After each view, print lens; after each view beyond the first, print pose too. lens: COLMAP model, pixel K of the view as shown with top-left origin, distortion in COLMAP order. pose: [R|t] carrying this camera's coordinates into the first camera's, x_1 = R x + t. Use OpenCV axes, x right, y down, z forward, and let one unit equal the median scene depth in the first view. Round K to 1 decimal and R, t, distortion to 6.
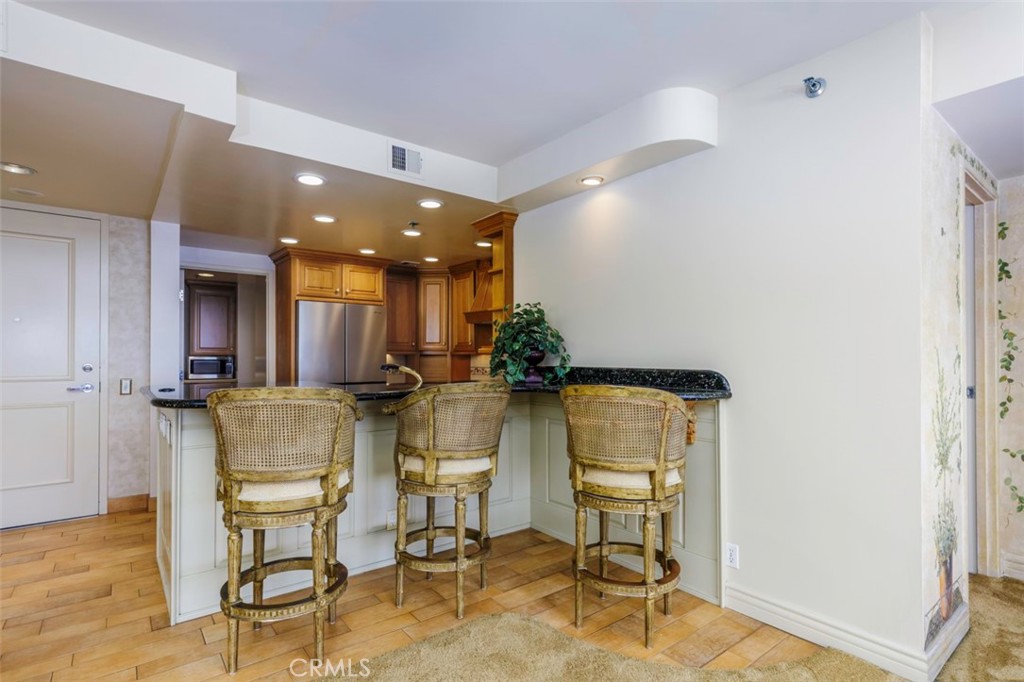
lens RADIAL K [[504.5, 0, 510.4], [0, 504.5, 354.0], [0, 0, 1]] dist [0.000011, 0.000043]
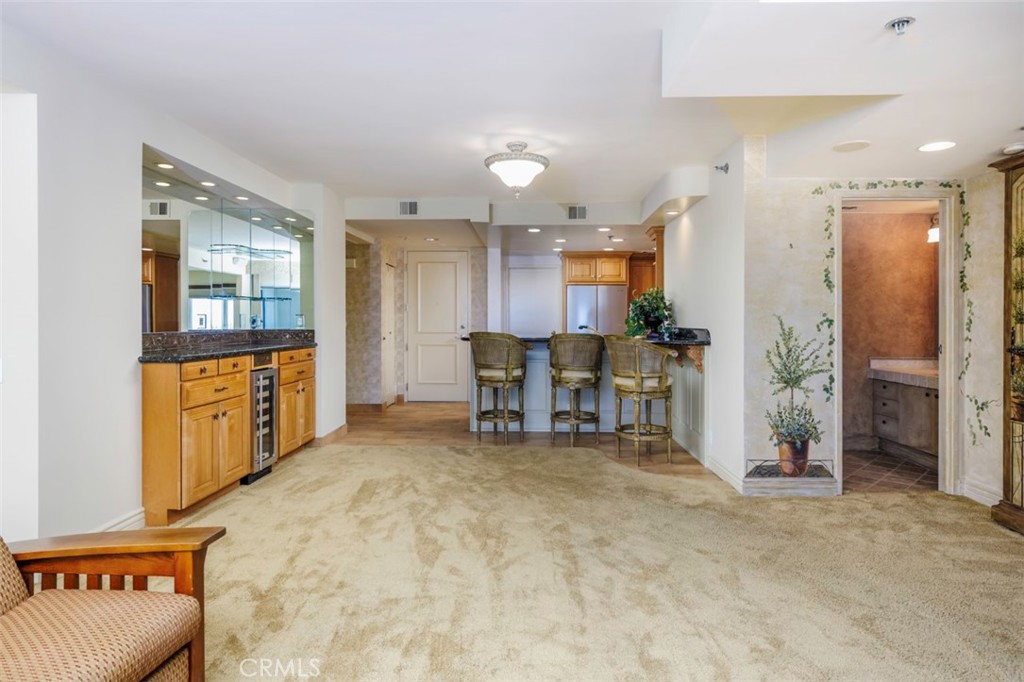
lens RADIAL K [[566.1, 0, 513.9], [0, 566.1, 324.5], [0, 0, 1]] dist [0.000352, 0.000911]
pose [[0.767452, 0.002626, -0.641100, 1.016825], [0.002614, 0.999970, 0.007226, 0.001484], [0.641101, -0.007222, 0.767423, -0.786486]]
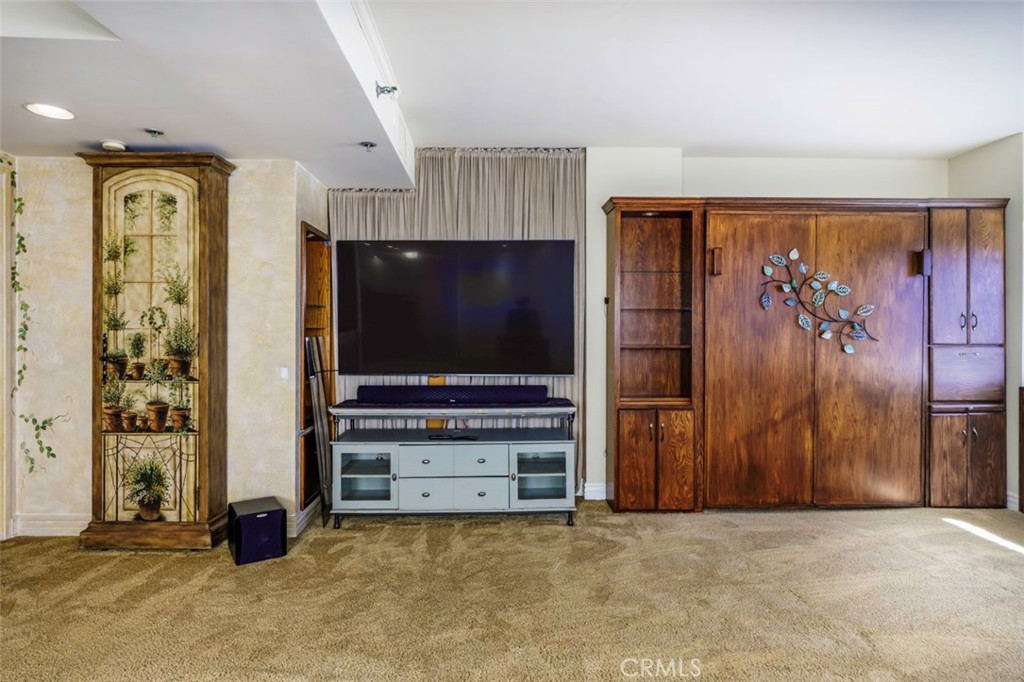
lens RADIAL K [[566.1, 0, 513.9], [0, 566.1, 324.5], [0, 0, 1]] dist [0.000352, 0.000911]
pose [[0.586945, 0.001601, 0.809625, 0.628396], [-0.004112, 0.999991, 0.001003, -0.004708], [-0.809616, -0.003917, 0.586947, -0.516836]]
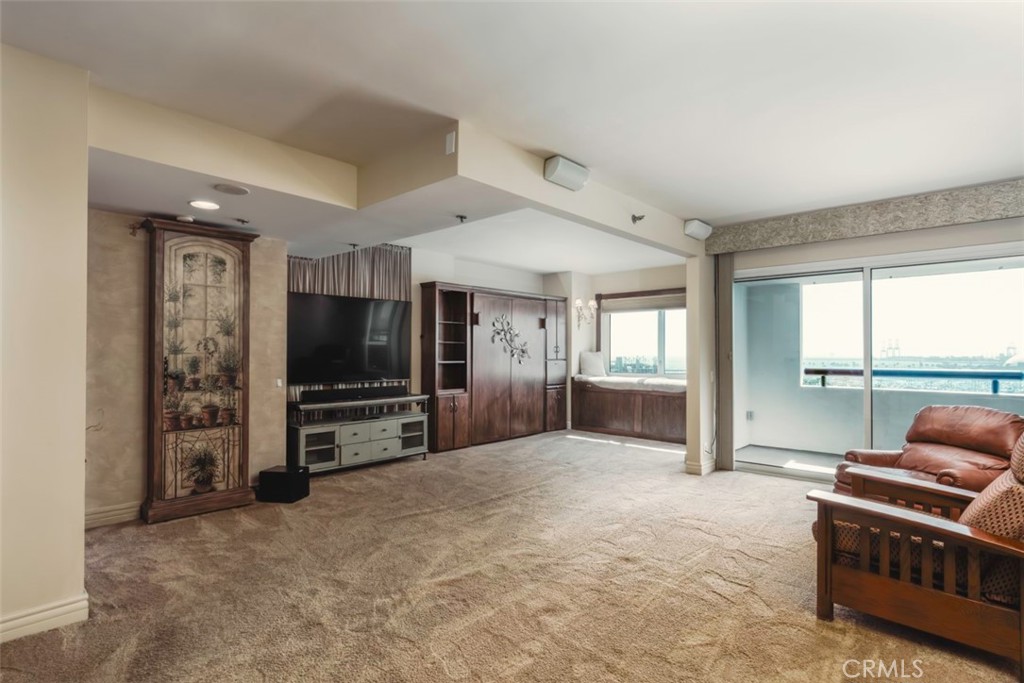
lens RADIAL K [[523.8, 0, 512.0], [0, 523.8, 341.5], [0, 0, 1]] dist [0.000945, 0.000132]
pose [[-0.175805, 0.018174, 0.984257, -0.436223], [-0.006328, 0.999788, -0.019591, -0.001284], [-0.984405, -0.009673, -0.175652, 0.144733]]
